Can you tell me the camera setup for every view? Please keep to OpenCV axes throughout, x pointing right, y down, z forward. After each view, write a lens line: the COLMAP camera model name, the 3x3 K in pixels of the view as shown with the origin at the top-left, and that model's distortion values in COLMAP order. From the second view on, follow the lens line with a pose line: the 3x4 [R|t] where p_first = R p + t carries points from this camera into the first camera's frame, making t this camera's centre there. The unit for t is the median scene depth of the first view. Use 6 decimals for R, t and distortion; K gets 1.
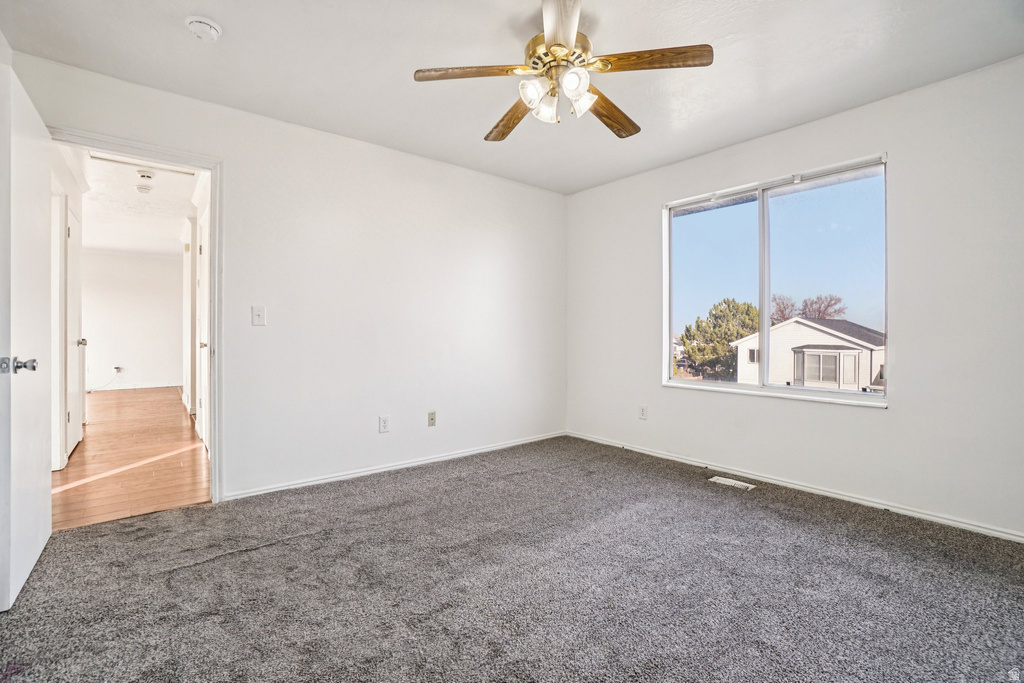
lens RADIAL K [[451.5, 0, 500.0], [0, 451.5, 340.5], [0, 0, 1]] dist [-0.068172, 0.022860]
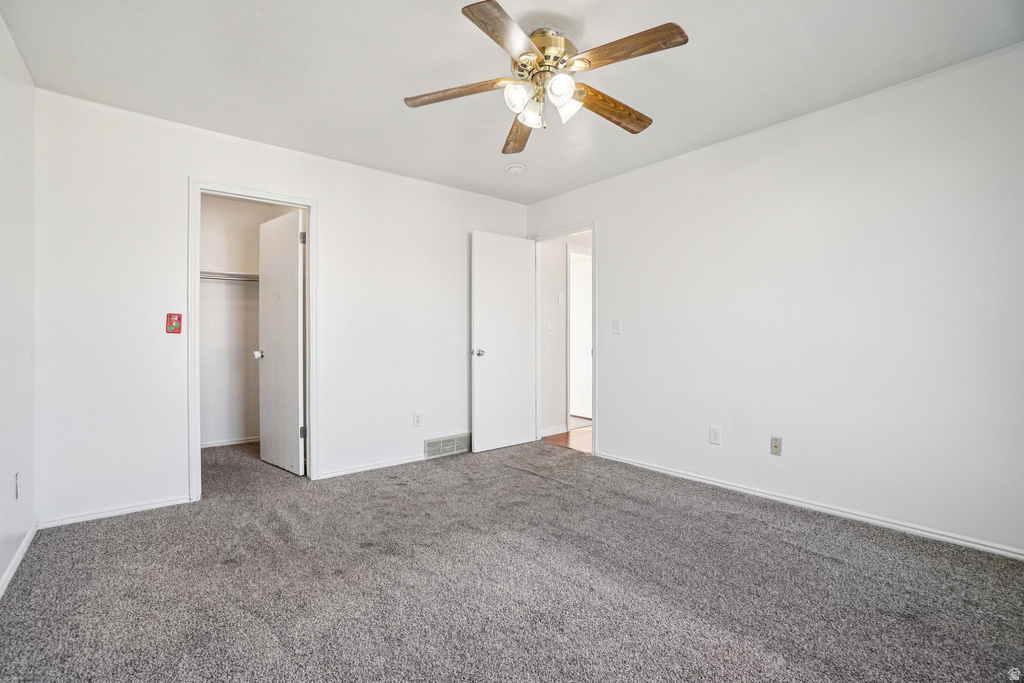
lens RADIAL K [[451.5, 0, 500.0], [0, 451.5, 340.5], [0, 0, 1]] dist [-0.068172, 0.022860]
pose [[0.011551, 0.003883, -0.999926, 0.981438], [-0.013963, 0.999896, 0.003722, -0.016521], [0.999836, 0.013919, 0.011604, 0.772357]]
